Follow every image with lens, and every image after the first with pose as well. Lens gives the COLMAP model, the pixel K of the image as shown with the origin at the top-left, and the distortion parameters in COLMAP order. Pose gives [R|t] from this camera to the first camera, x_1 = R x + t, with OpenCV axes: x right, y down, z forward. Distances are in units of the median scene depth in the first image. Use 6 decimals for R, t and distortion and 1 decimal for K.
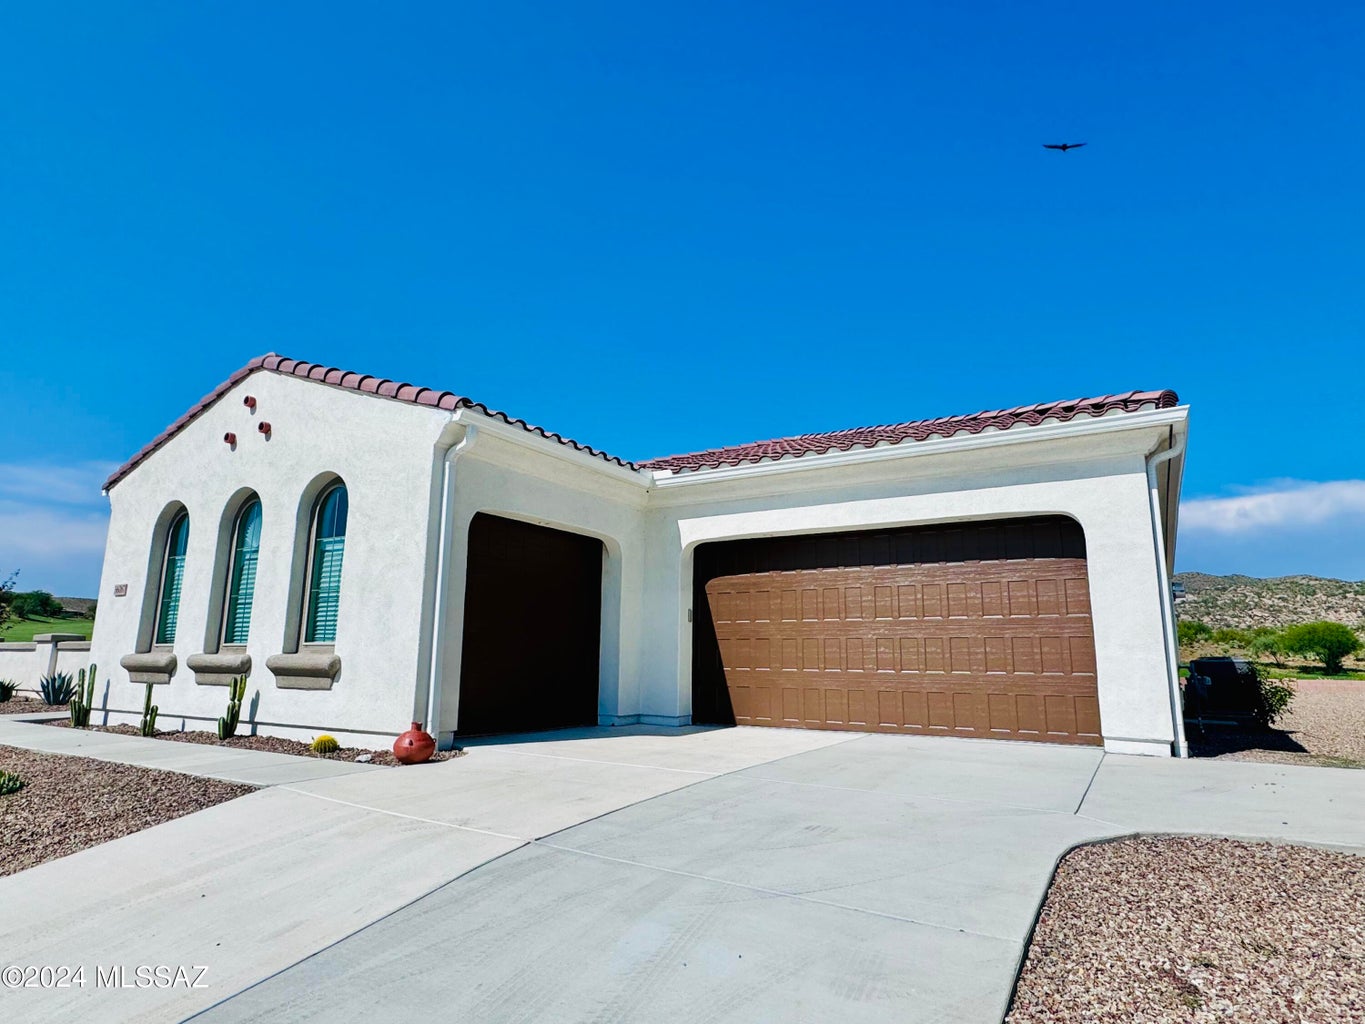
lens RADIAL K [[779.3, 0, 683.4], [0, 779.3, 510.2], [0, 0, 1]] dist [0.000971, -0.000125]
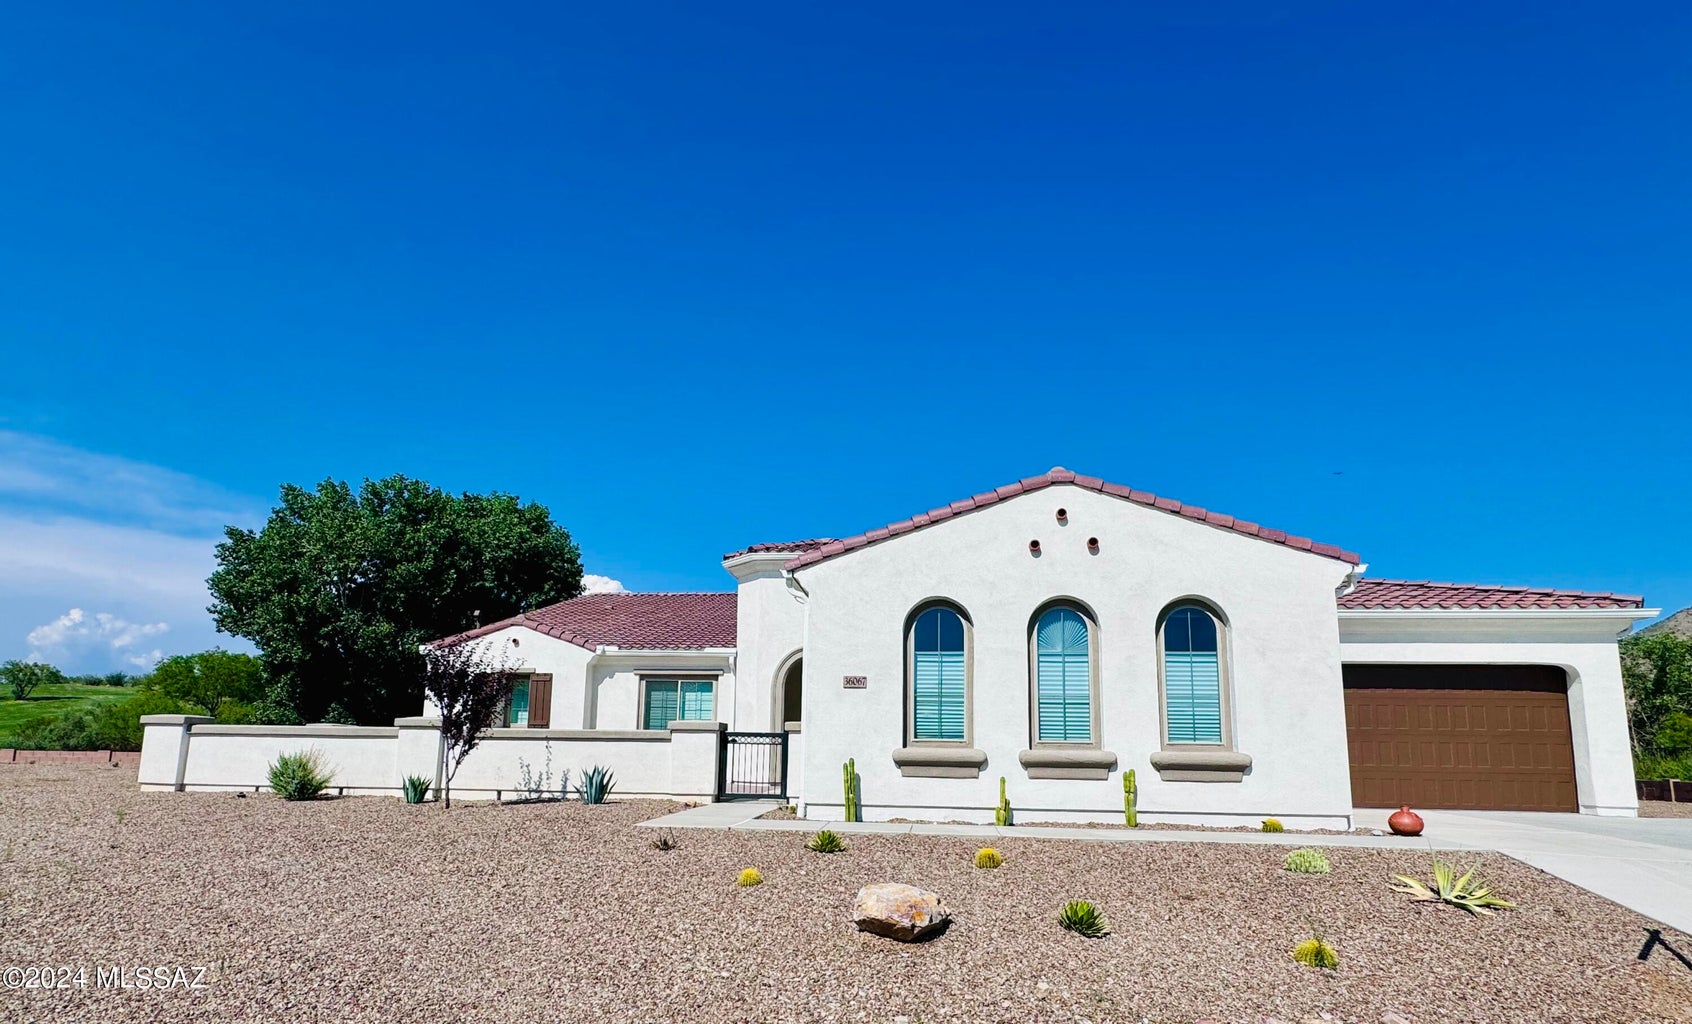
lens RADIAL K [[823.8, 0, 876.1], [0, 823.8, 634.9], [0, 0, 1]] dist [-0.000465, 0.000262]
pose [[0.901368, 0.065625, 0.428053, -1.422649], [-0.088450, 0.995513, 0.033630, 0.009929], [-0.423925, -0.068174, 0.903128, 0.098010]]
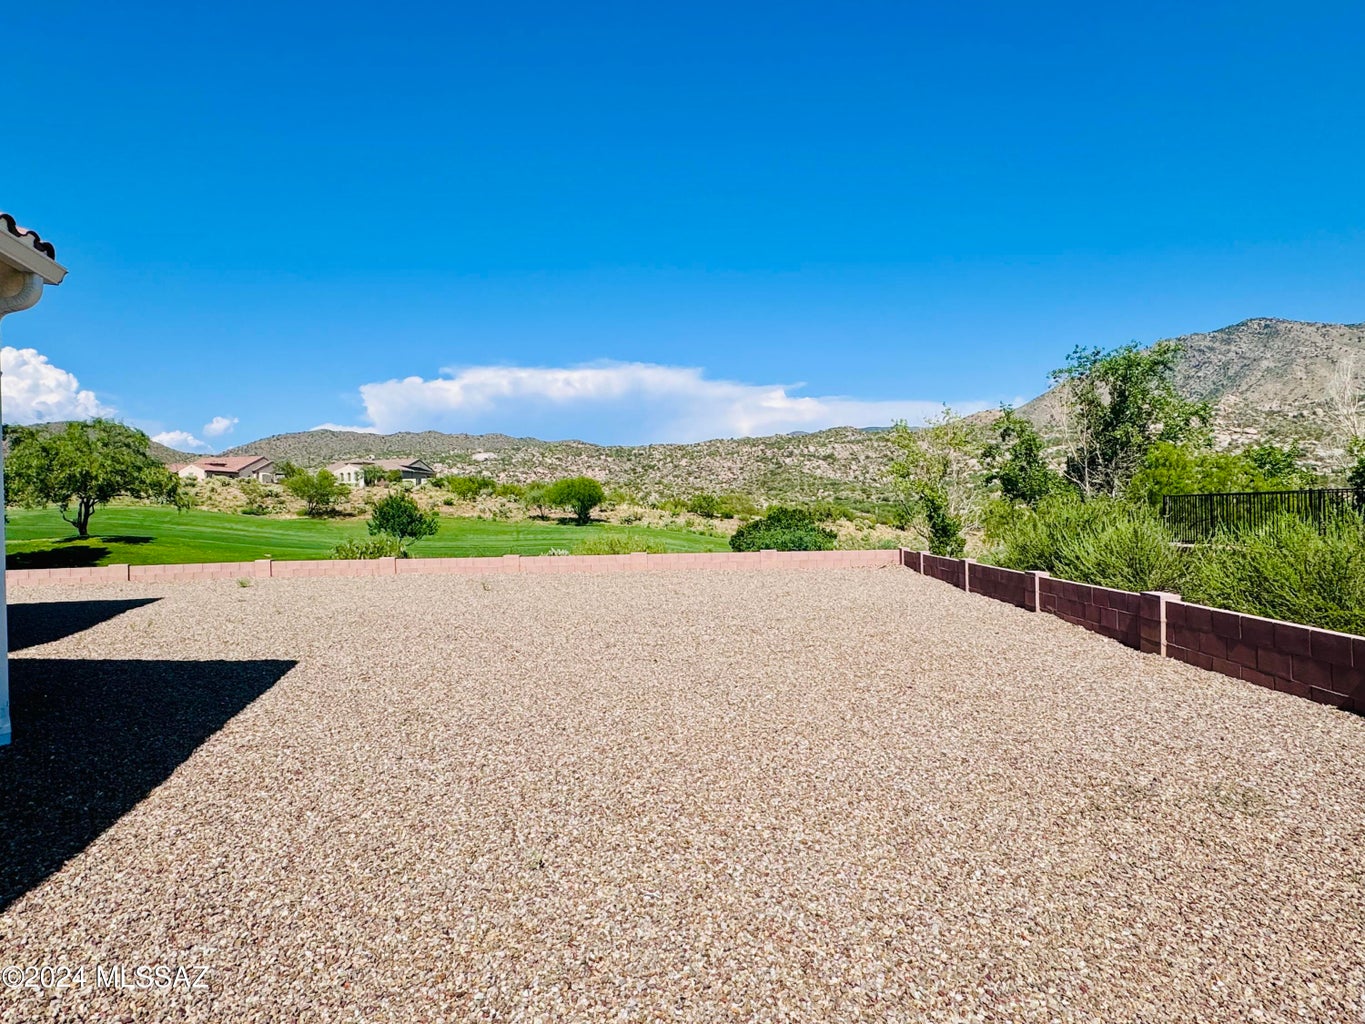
lens RADIAL K [[812.6, 0, 681.6], [0, 812.6, 513.0], [0, 0, 1]] dist [0.003220, 0.000305]
pose [[0.695651, -0.025501, 0.717927, 0.075105], [-0.108487, 0.984179, 0.140079, 0.013420], [-0.710141, -0.175332, 0.681879, 0.085371]]
